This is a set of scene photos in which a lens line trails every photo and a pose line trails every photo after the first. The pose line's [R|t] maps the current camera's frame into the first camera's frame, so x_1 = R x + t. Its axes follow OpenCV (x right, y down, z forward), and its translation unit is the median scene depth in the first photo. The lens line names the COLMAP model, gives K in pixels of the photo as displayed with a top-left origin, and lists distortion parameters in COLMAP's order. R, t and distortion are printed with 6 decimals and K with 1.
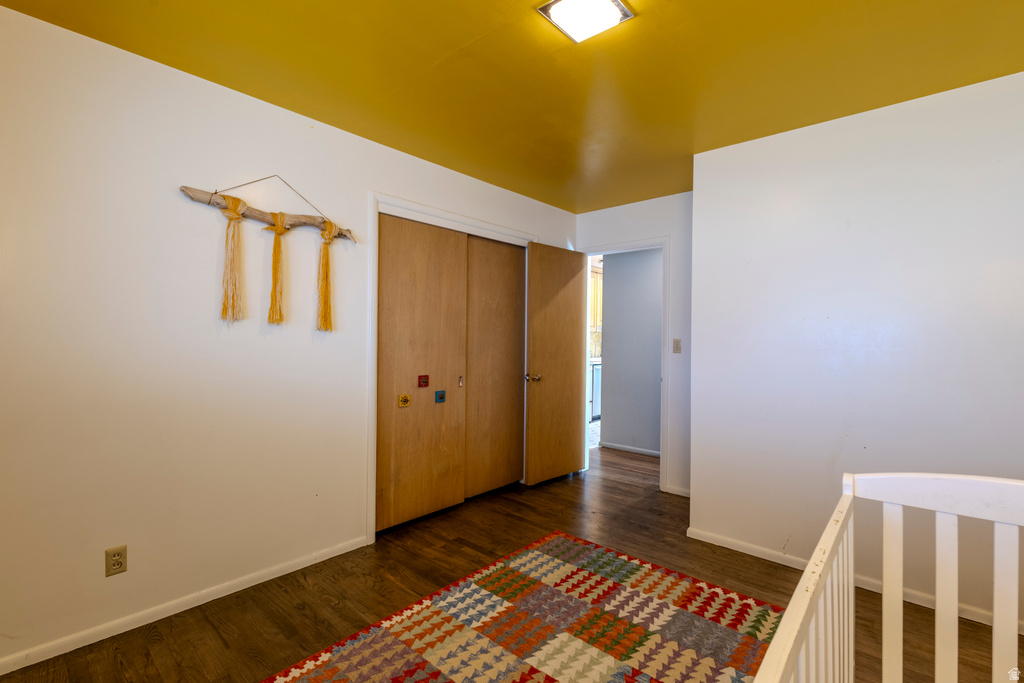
lens RADIAL K [[465.4, 0, 512.5], [0, 465.4, 340.6], [0, 0, 1]] dist [0.000292, 0.000421]
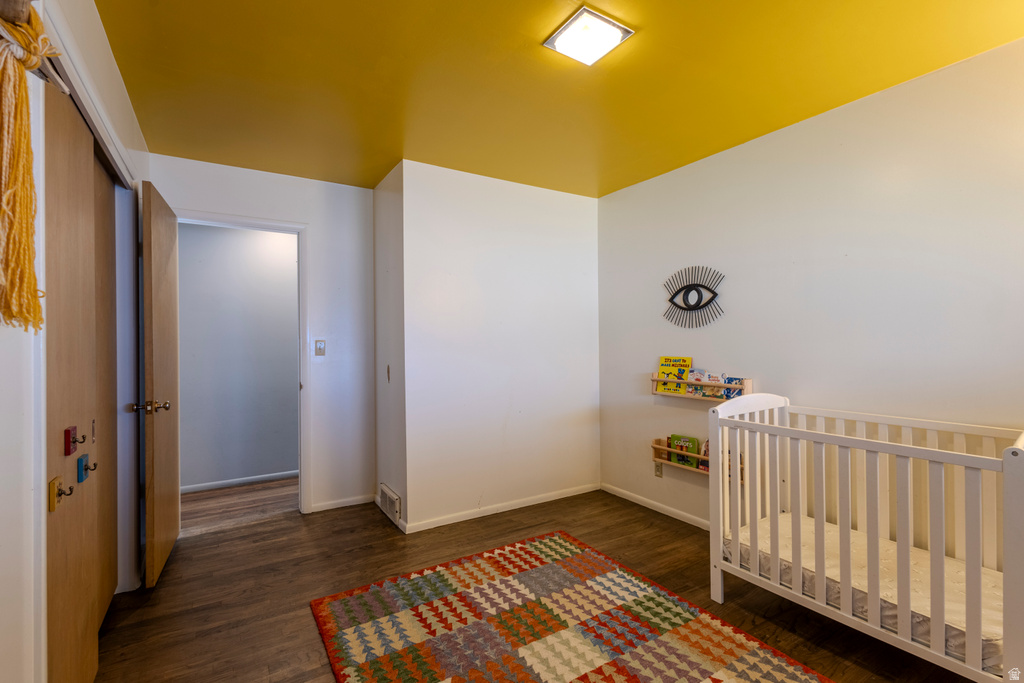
lens RADIAL K [[465.4, 0, 513.1], [0, 465.4, 335.5], [0, 0, 1]] dist [0.000292, 0.000421]
pose [[0.280936, -0.005780, 0.959709, -0.680030], [0.015715, 0.999875, 0.001422, -0.010995], [-0.959598, 0.014683, 0.280992, 0.628622]]
